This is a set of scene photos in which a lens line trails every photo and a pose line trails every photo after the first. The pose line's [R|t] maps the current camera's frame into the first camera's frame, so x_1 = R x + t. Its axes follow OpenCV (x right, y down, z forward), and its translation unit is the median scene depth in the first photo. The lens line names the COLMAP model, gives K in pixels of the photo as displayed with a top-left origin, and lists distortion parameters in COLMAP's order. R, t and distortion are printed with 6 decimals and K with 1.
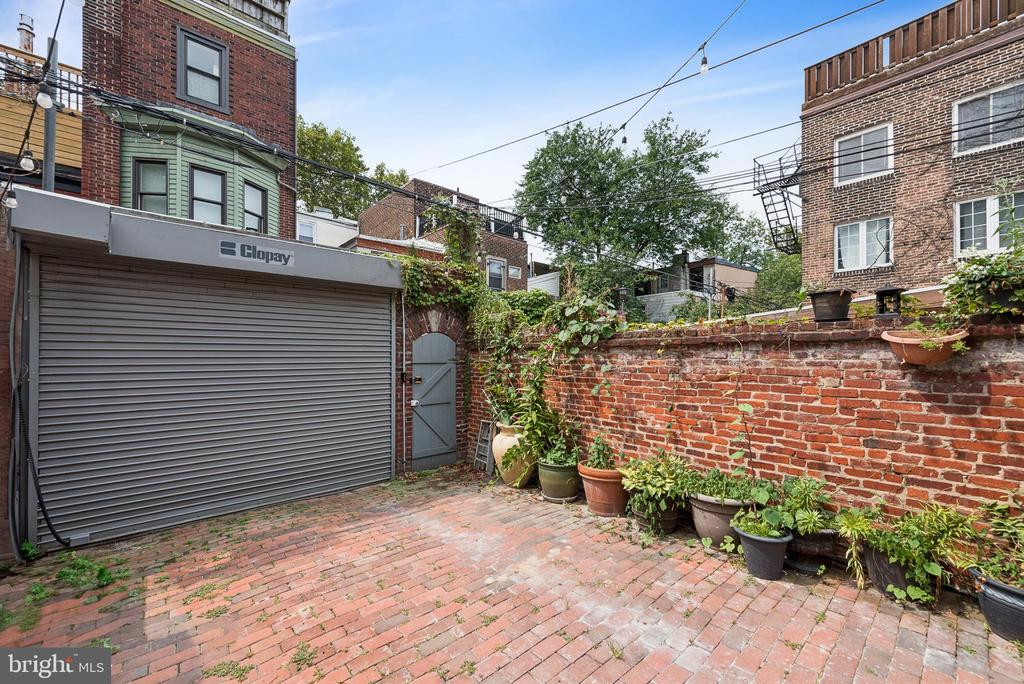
lens RADIAL K [[409.2, 0, 518.6], [0, 409.2, 340.4], [0, 0, 1]] dist [0.010266, -0.002643]
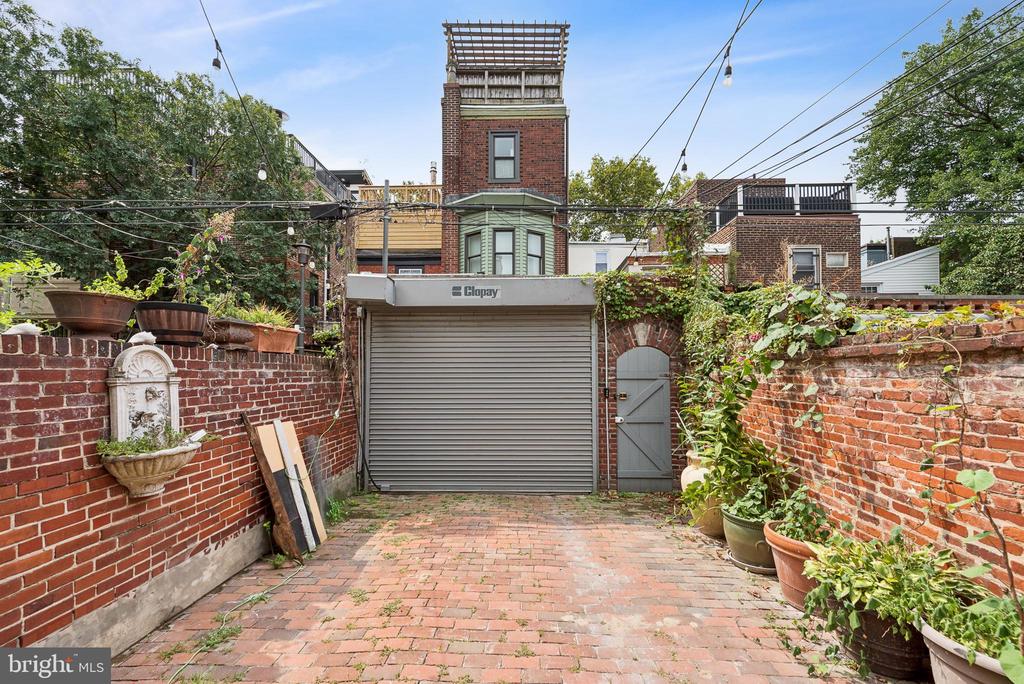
lens RADIAL K [[409.2, 0, 515.6], [0, 409.2, 344.8], [0, 0, 1]] dist [0.010266, -0.002643]
pose [[0.721548, -0.044838, -0.690911, 0.269265], [0.028067, 0.998975, -0.035519, 0.002300], [0.691796, 0.006237, 0.722066, 0.134560]]
